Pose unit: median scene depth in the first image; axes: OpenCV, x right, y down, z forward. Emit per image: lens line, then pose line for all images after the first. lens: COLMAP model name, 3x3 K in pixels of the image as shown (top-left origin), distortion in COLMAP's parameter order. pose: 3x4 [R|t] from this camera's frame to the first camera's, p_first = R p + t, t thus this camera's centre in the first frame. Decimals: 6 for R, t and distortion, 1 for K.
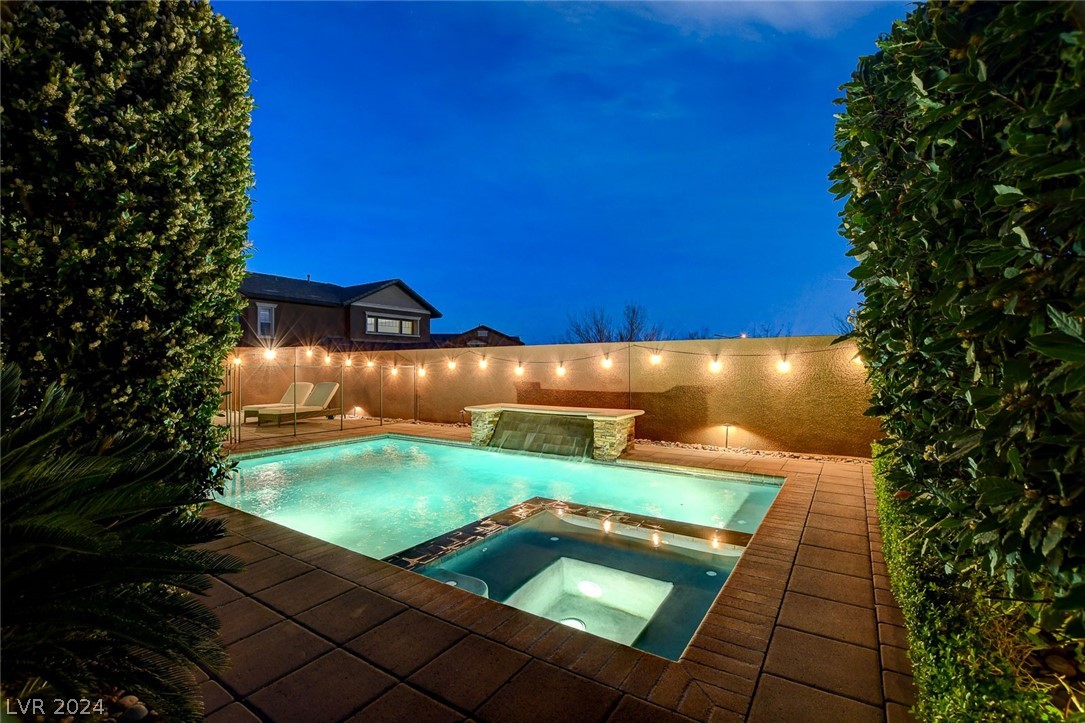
lens RADIAL K [[477.0, 0, 540.4], [0, 477.0, 367.3], [0, 0, 1]] dist [-0.014901, 0.000350]
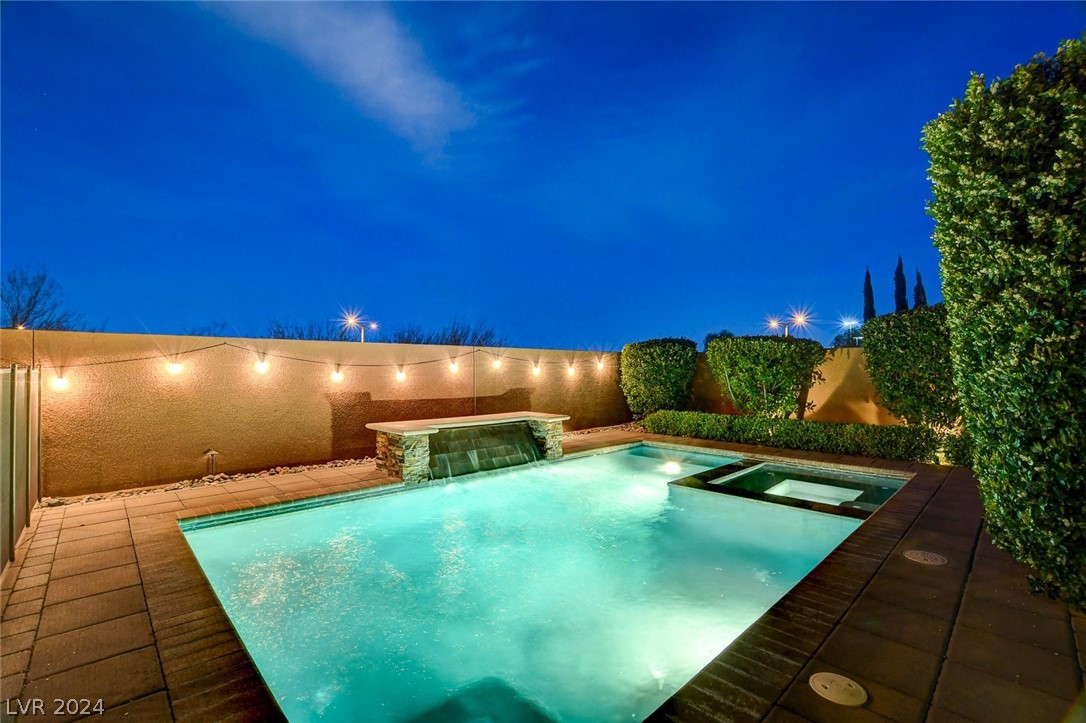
lens RADIAL K [[477.5, 0, 540.9], [0, 477.5, 367.3], [0, 0, 1]] dist [-0.014901, 0.000350]
pose [[0.241041, 0.007667, 0.970485, -0.770314], [-0.001322, 0.999970, -0.007572, -0.002425], [-0.970514, 0.000542, 0.241044, 0.648462]]
